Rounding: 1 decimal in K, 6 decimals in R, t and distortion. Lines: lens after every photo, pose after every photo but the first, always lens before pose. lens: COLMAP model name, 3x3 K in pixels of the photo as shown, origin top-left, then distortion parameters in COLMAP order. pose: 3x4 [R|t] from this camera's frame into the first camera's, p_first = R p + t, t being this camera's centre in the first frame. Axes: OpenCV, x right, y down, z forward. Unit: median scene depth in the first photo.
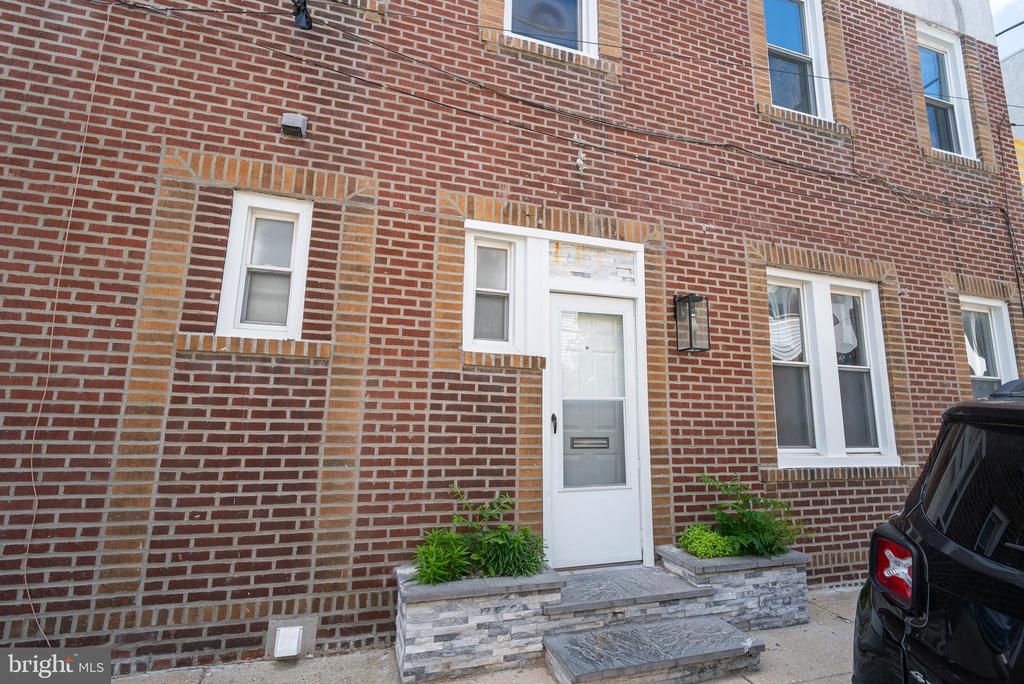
lens RADIAL K [[478.6, 0, 506.8], [0, 478.6, 335.5], [0, 0, 1]] dist [0.002724, -0.005895]
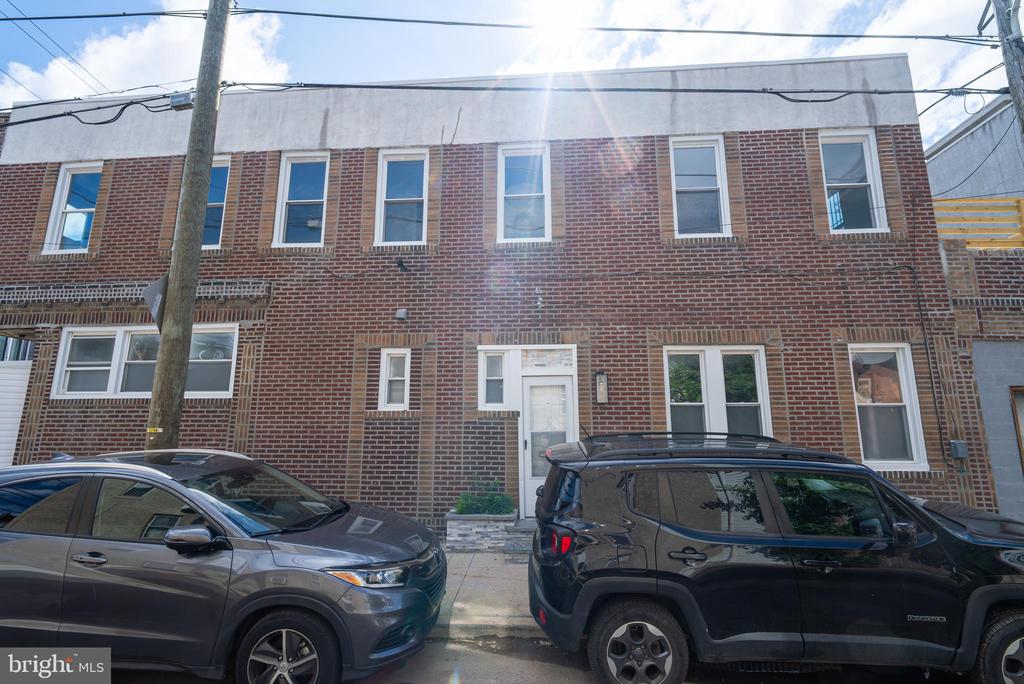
lens RADIAL K [[478.6, 0, 506.8], [0, 478.6, 335.5], [0, 0, 1]] dist [0.002724, -0.005895]
pose [[0.924450, -0.089837, -0.370568, 0.869704], [0.083491, 0.995956, -0.033164, -0.225164], [0.372049, -0.000280, 0.928213, -0.948652]]
